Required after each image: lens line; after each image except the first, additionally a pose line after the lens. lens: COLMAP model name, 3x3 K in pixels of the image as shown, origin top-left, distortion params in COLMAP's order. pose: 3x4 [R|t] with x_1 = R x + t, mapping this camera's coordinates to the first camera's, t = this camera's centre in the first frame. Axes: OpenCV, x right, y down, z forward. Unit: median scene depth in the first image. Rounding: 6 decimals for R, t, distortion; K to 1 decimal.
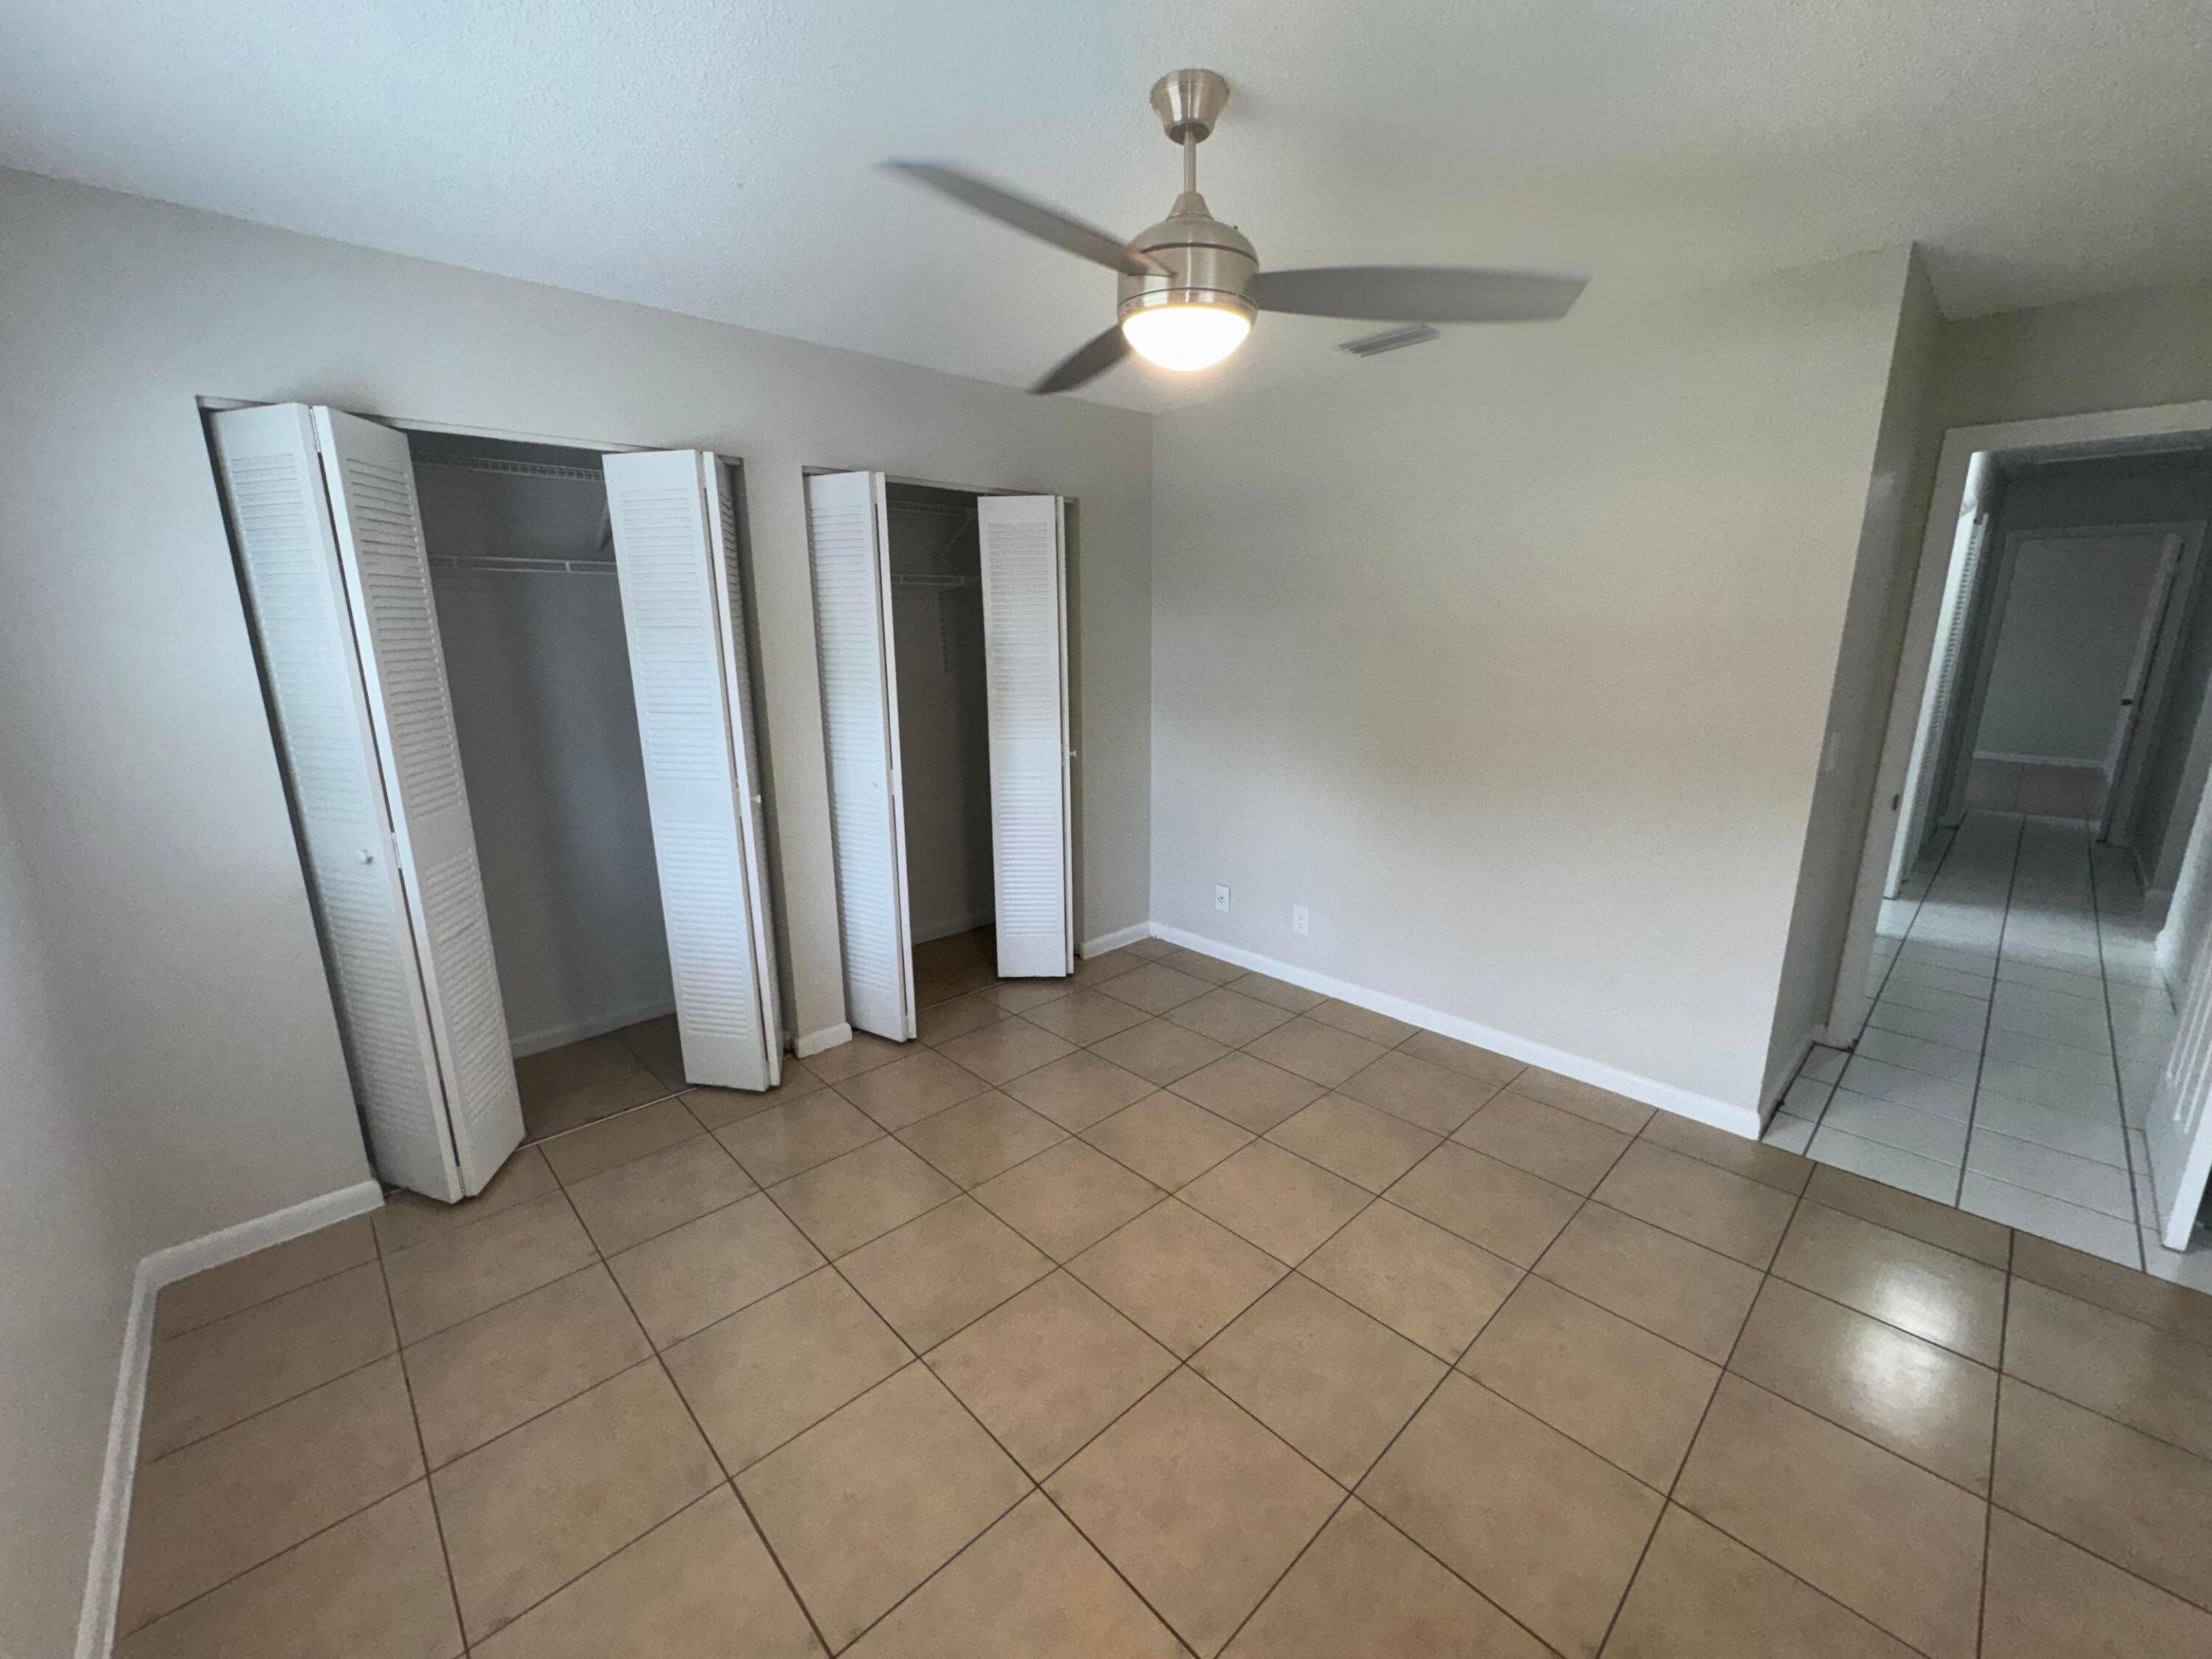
lens RADIAL K [[886.0, 0, 1117.5], [0, 886.0, 844.4], [0, 0, 1]] dist [-0.002535, 0.000035]
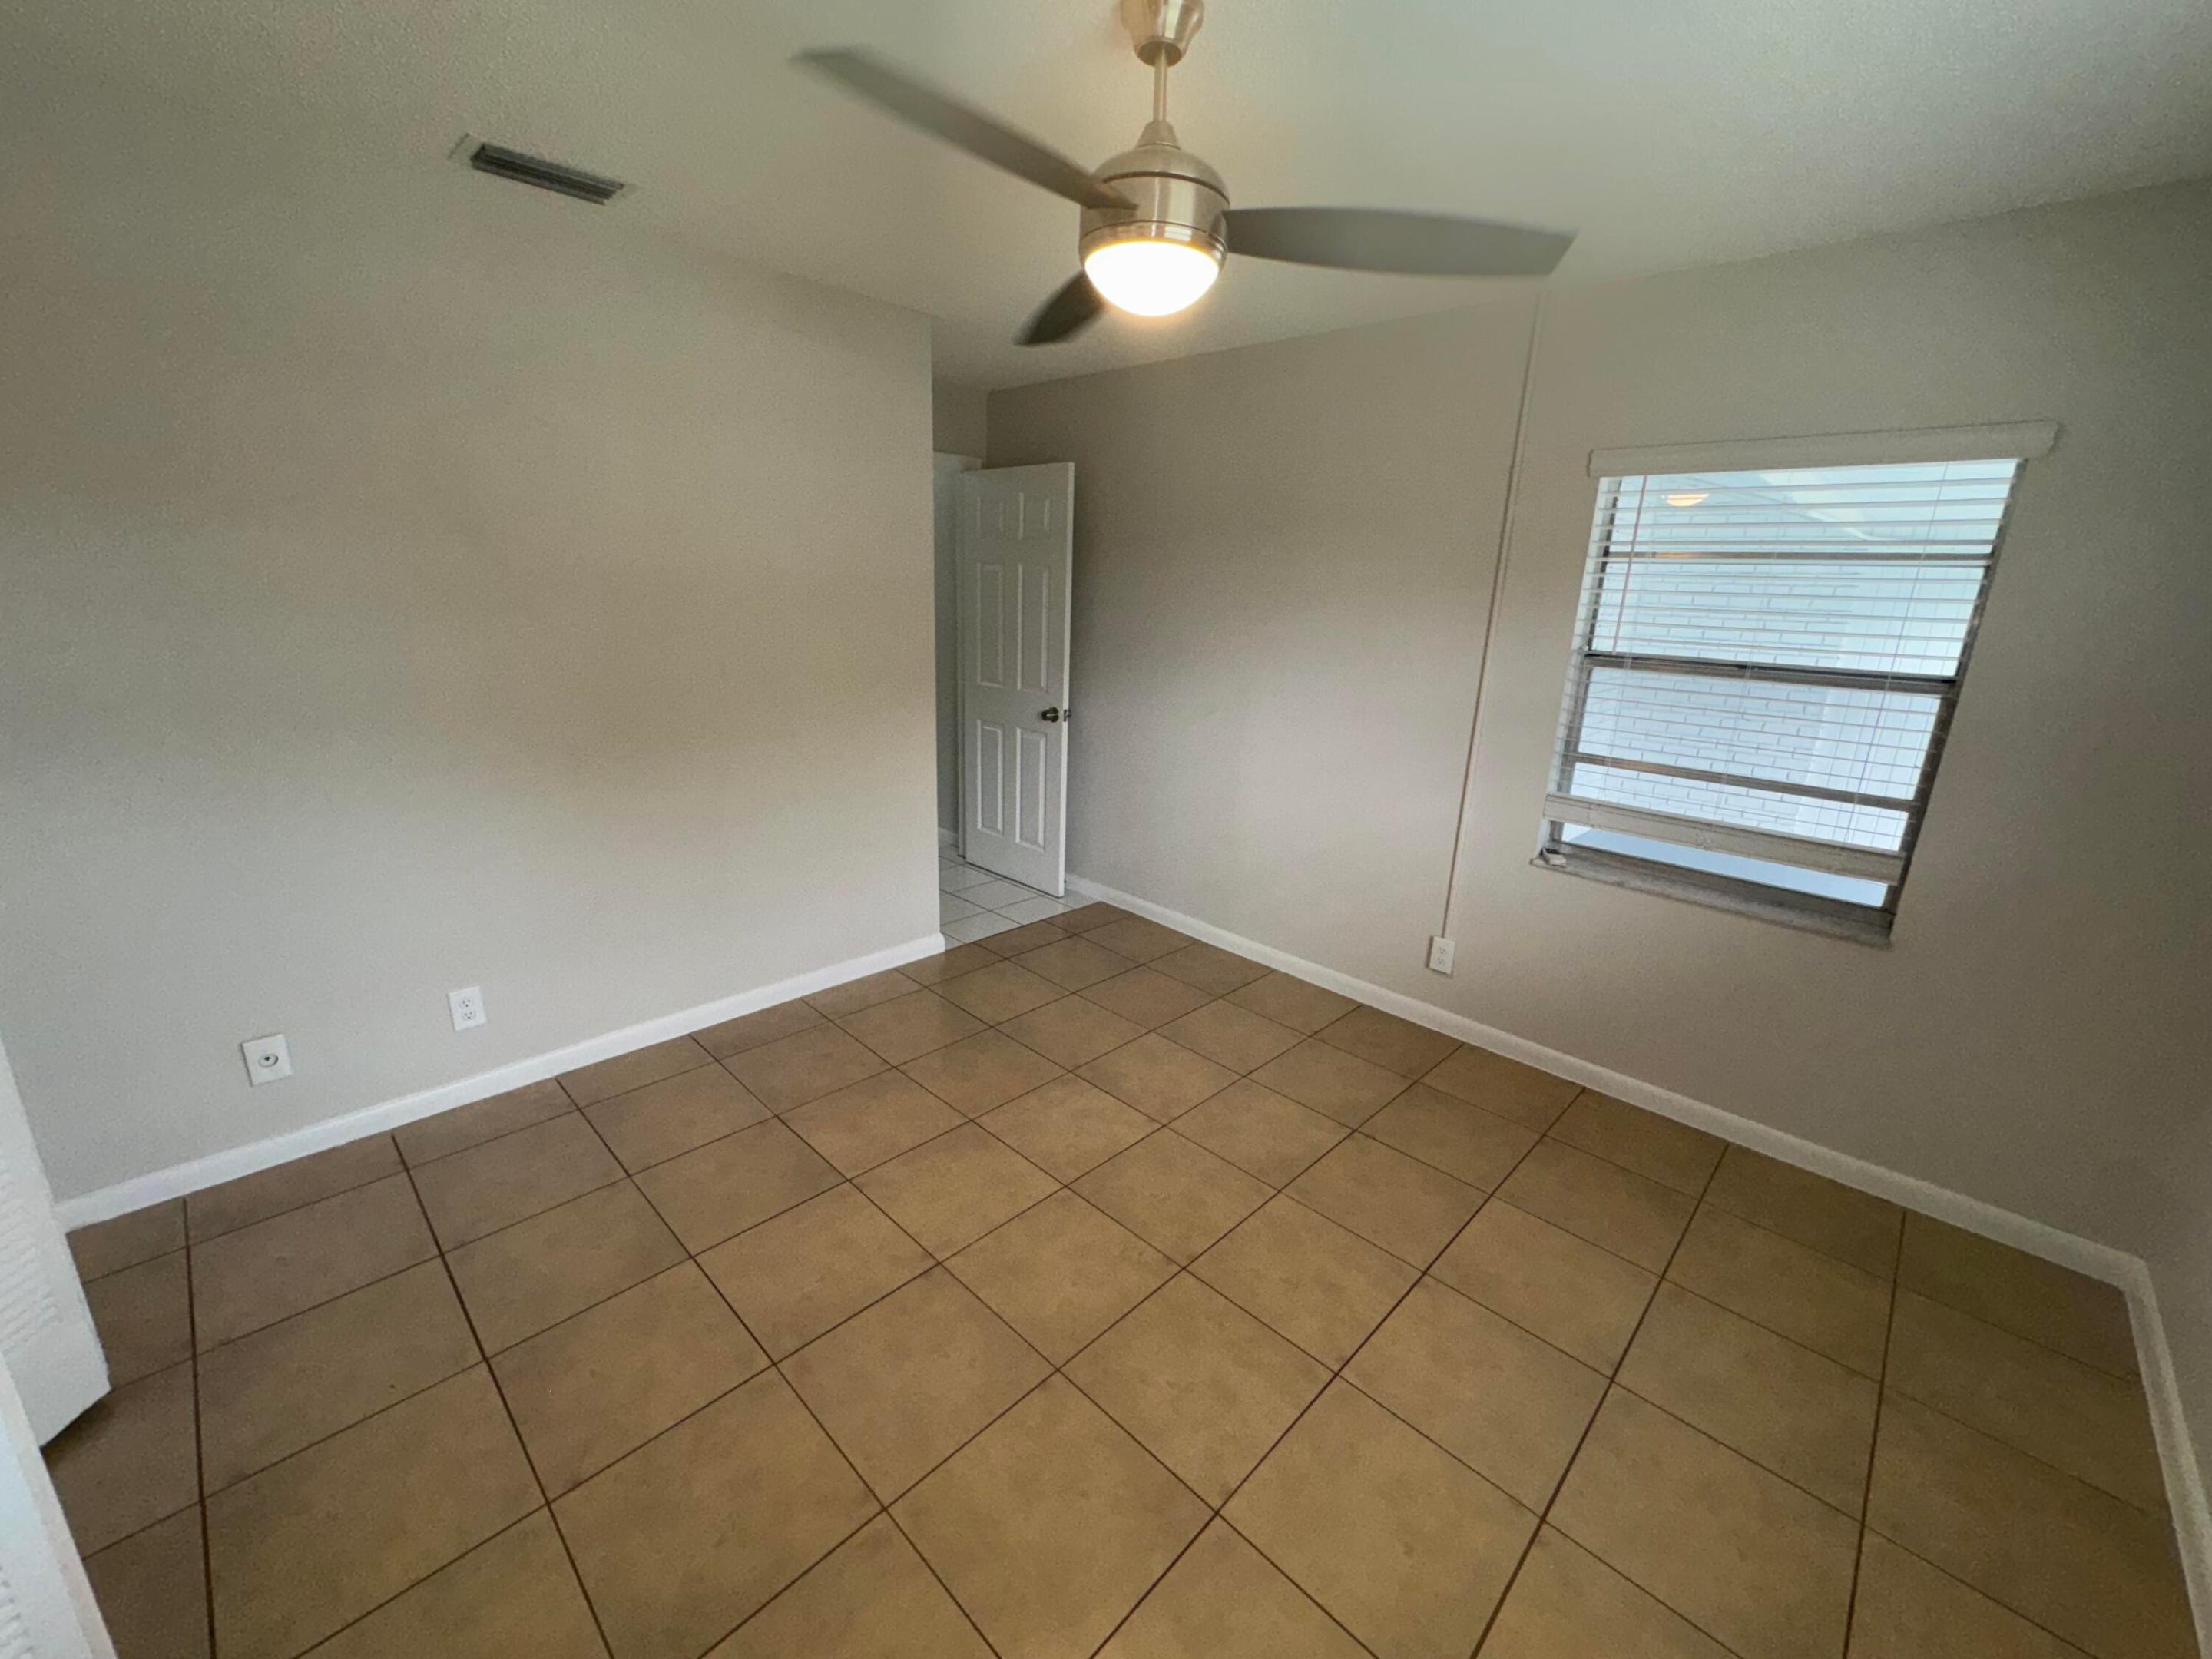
lens RADIAL K [[886.0, 0, 1094.3], [0, 886.0, 839.1], [0, 0, 1]] dist [-0.002535, 0.000035]
pose [[-0.026226, -0.276664, 0.960609, -0.589009], [0.207927, 0.938413, 0.275948, -0.171336], [-0.977793, 0.206973, 0.032915, 0.683646]]
